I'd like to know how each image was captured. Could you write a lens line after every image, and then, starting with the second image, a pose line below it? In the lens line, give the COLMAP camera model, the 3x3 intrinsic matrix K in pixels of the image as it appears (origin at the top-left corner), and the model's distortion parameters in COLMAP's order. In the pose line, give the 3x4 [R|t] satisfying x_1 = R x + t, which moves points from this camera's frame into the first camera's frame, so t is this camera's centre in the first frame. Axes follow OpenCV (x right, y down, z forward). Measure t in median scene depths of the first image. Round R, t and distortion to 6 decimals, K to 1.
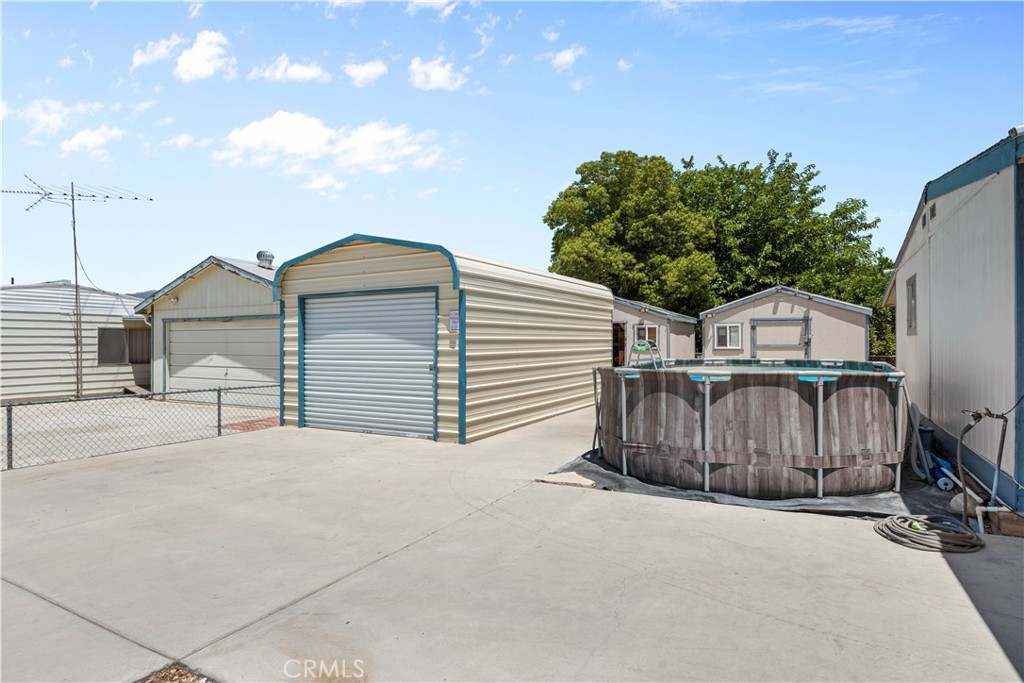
lens RADIAL K [[561.1, 0, 512.0], [0, 561.1, 341.5], [0, 0, 1]] dist [-0.001002, -0.000659]
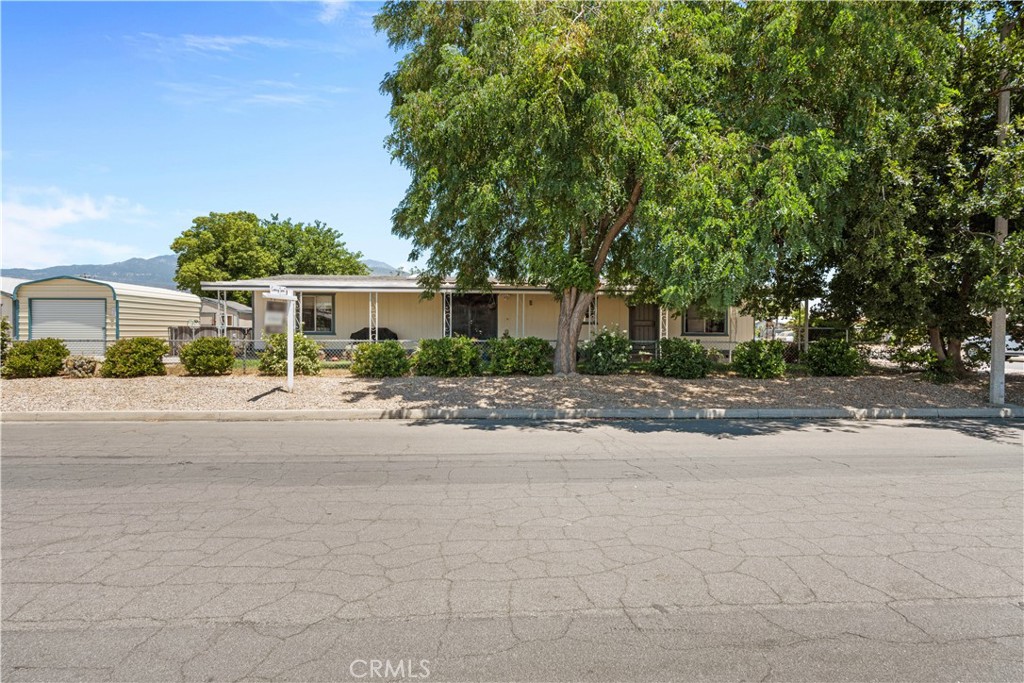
lens RADIAL K [[561.1, 0, 512.0], [0, 561.1, 341.5], [0, 0, 1]] dist [-0.001002, -0.000659]
pose [[0.850005, -0.001694, 0.526772, 0.044404], [-0.007385, 0.999858, 0.015131, 0.022419], [-0.526723, -0.016751, 0.849872, -0.966833]]
